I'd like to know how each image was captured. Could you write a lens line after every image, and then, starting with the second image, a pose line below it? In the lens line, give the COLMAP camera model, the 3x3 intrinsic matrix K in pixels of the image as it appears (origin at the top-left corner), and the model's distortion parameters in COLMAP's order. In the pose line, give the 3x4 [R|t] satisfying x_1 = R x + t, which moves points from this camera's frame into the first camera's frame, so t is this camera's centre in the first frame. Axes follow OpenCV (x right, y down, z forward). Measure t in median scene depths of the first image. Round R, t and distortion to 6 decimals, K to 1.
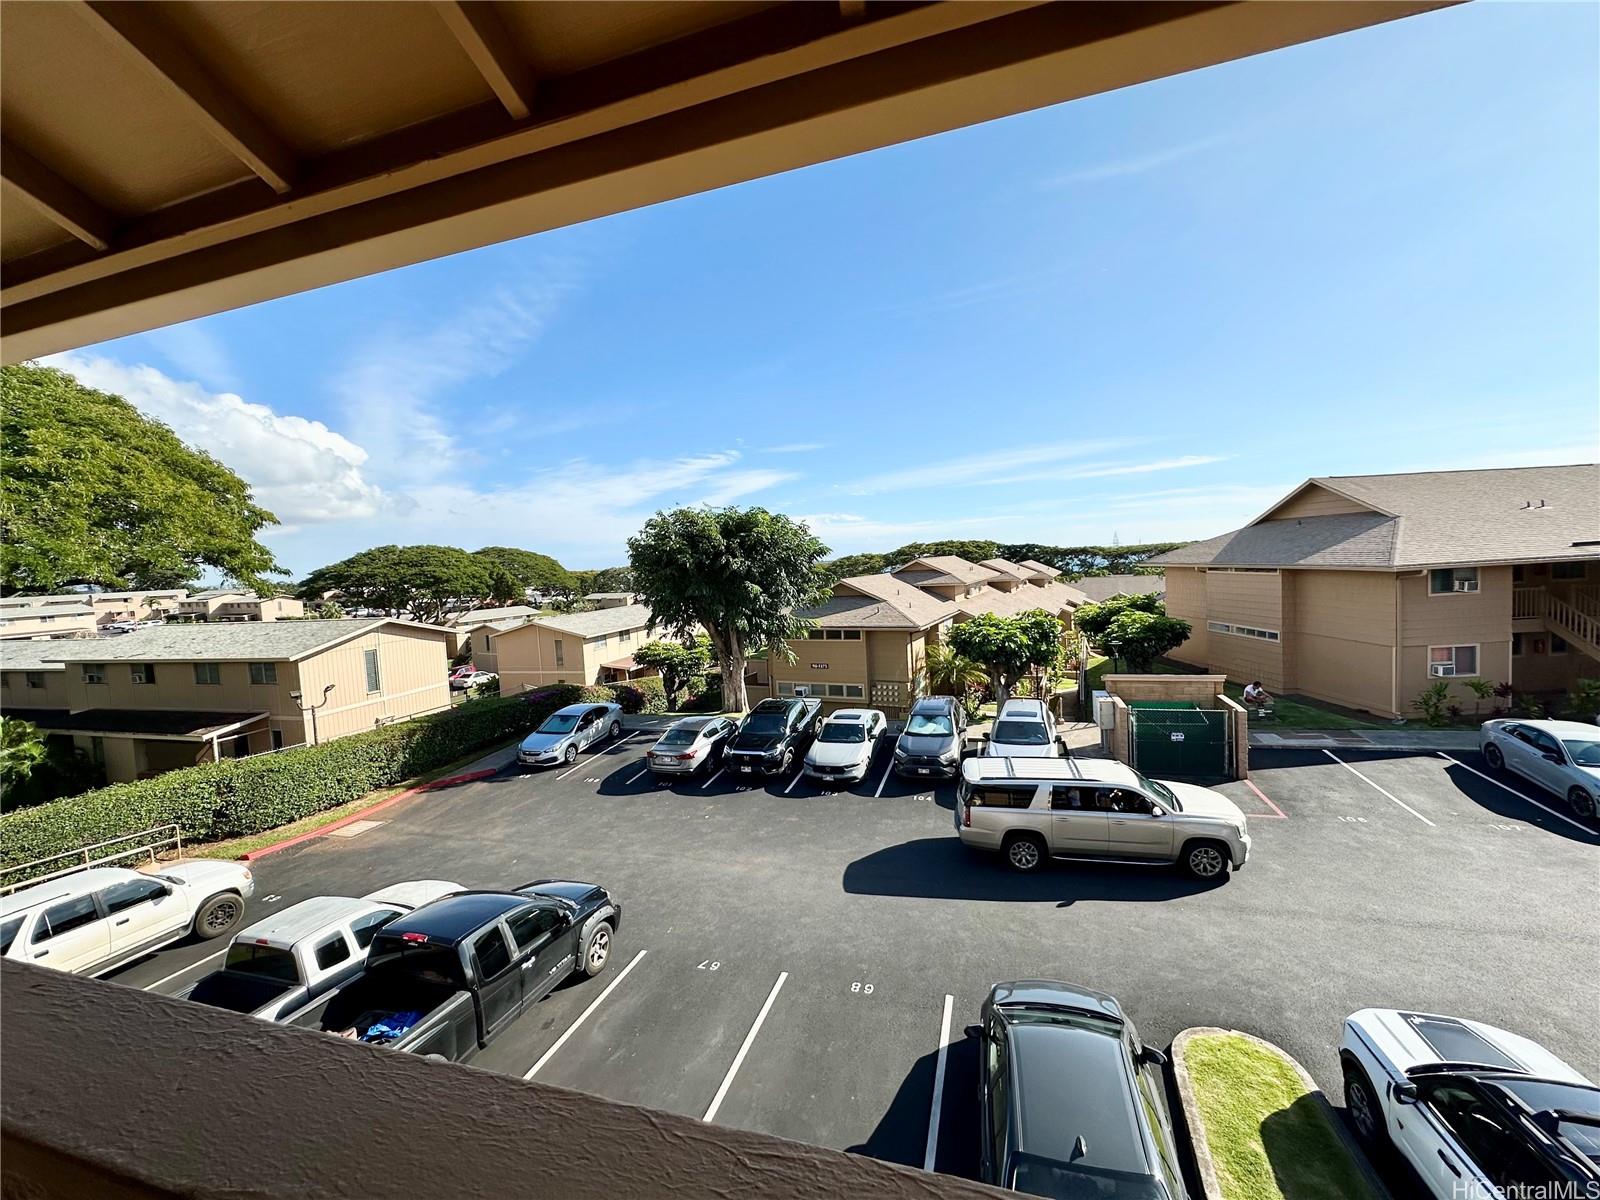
lens RADIAL K [[638.6, 0, 802.4], [0, 638.6, 598.6], [0, 0, 1]] dist [-0.001889, -0.000258]
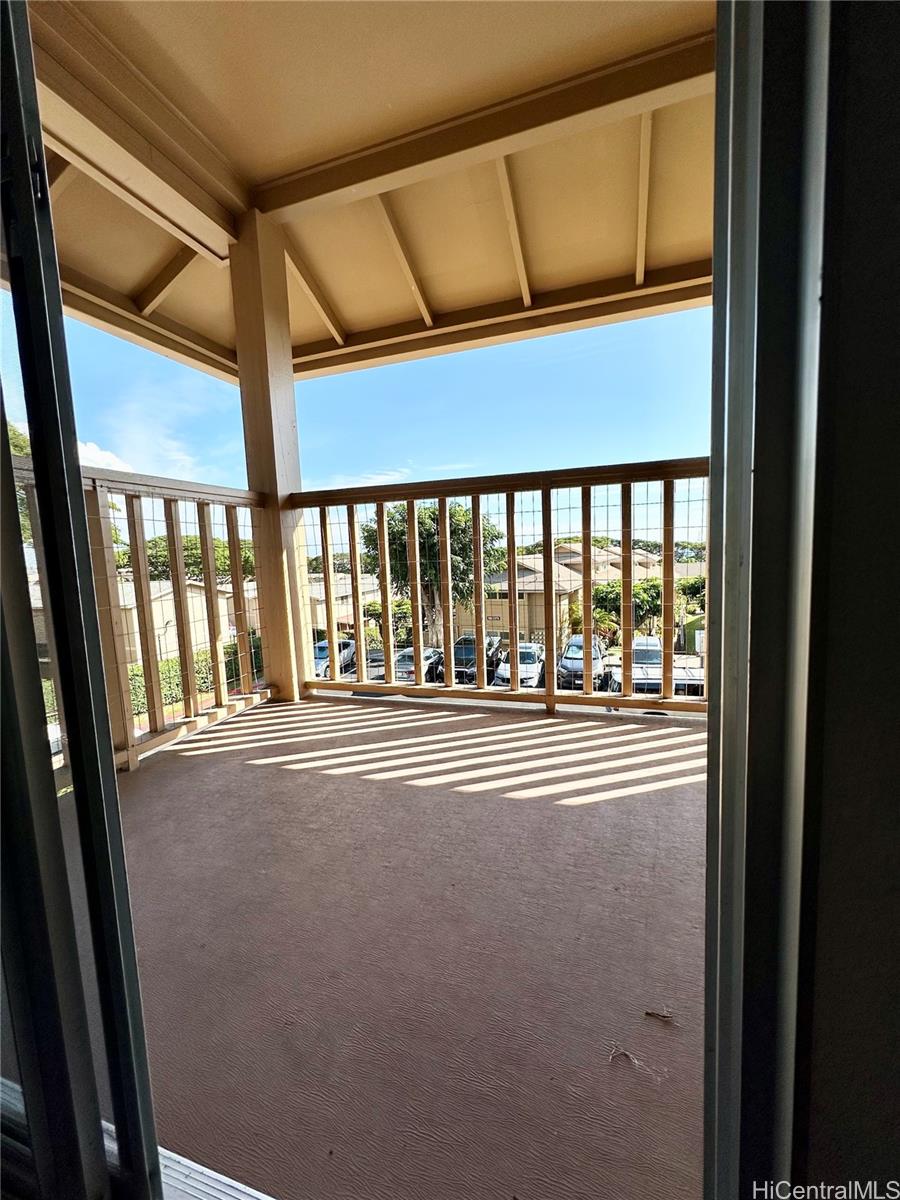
lens RADIAL K [[479.0, 0, 450.1], [0, 479.0, 600.1], [0, 0, 1]] dist [-0.001889, -0.000258]
pose [[0.999817, 0.008053, -0.017332, -0.066627], [-0.007352, 0.999168, 0.040127, 0.032541], [0.017641, -0.039992, 0.999044, -0.067917]]
